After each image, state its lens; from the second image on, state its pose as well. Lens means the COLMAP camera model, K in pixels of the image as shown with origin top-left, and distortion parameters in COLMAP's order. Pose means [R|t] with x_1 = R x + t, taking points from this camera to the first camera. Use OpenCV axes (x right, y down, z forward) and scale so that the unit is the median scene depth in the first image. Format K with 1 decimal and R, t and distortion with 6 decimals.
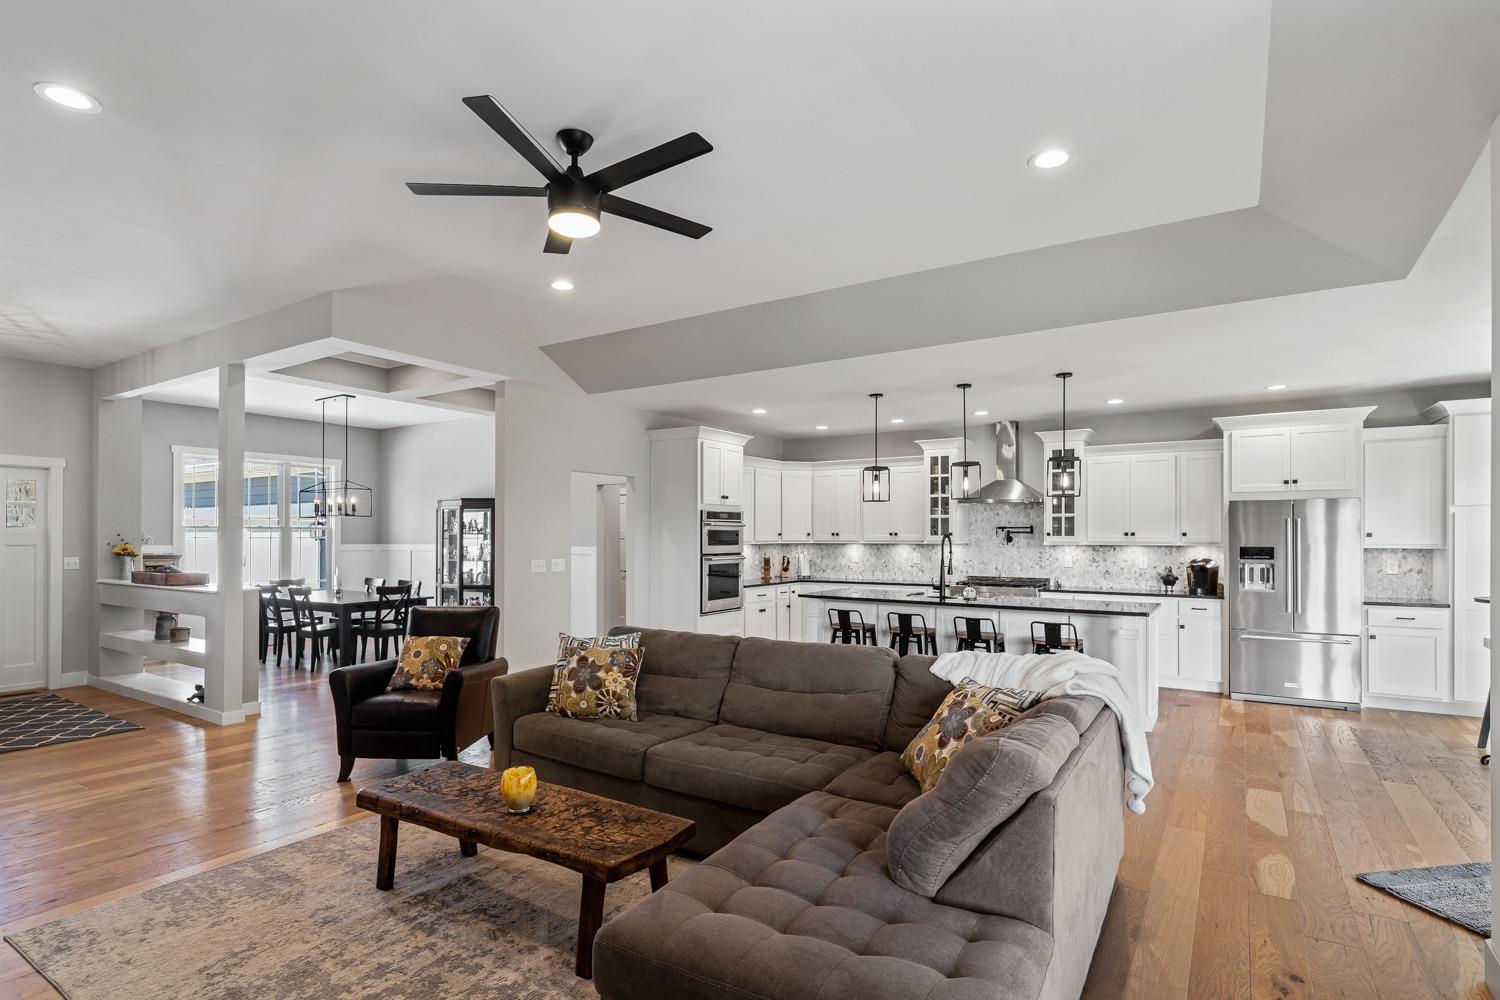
lens RADIAL K [[758.3, 0, 744.1], [0, 758.3, 533.4], [0, 0, 1]] dist [0.002937, 0.004436]
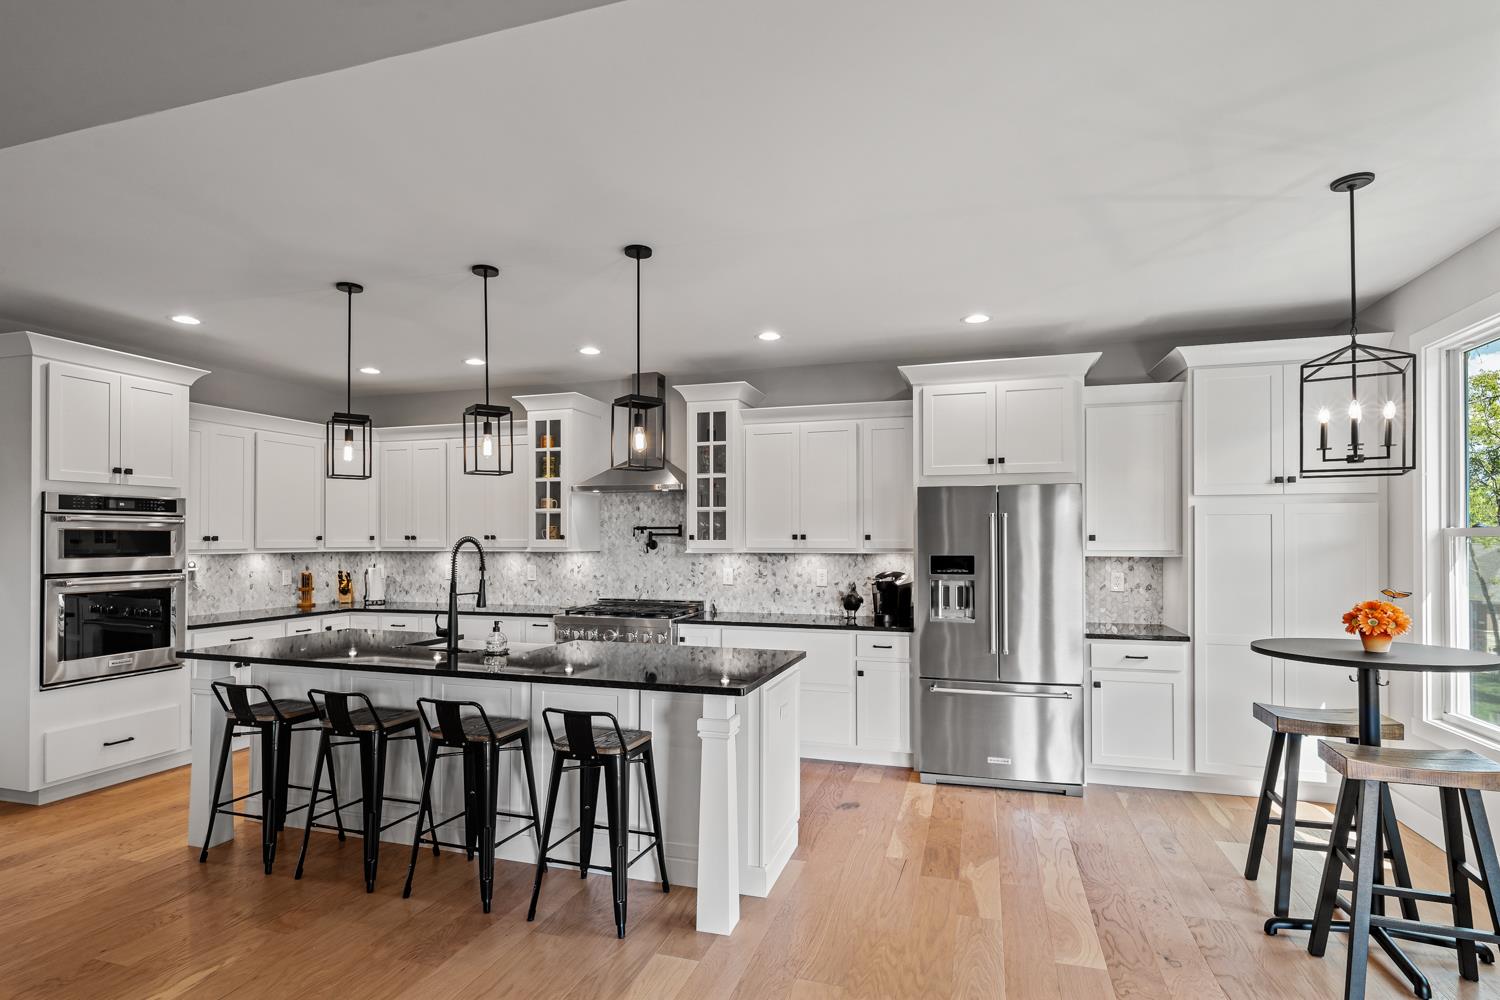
lens RADIAL K [[758.3, 0, 740.6], [0, 758.3, 531.8], [0, 0, 1]] dist [0.002937, 0.004436]
pose [[0.963333, 0.002256, 0.268299, 0.289724], [0.000067, 0.999963, -0.008646, 0.002248], [-0.268308, 0.008347, 0.963297, 0.373003]]
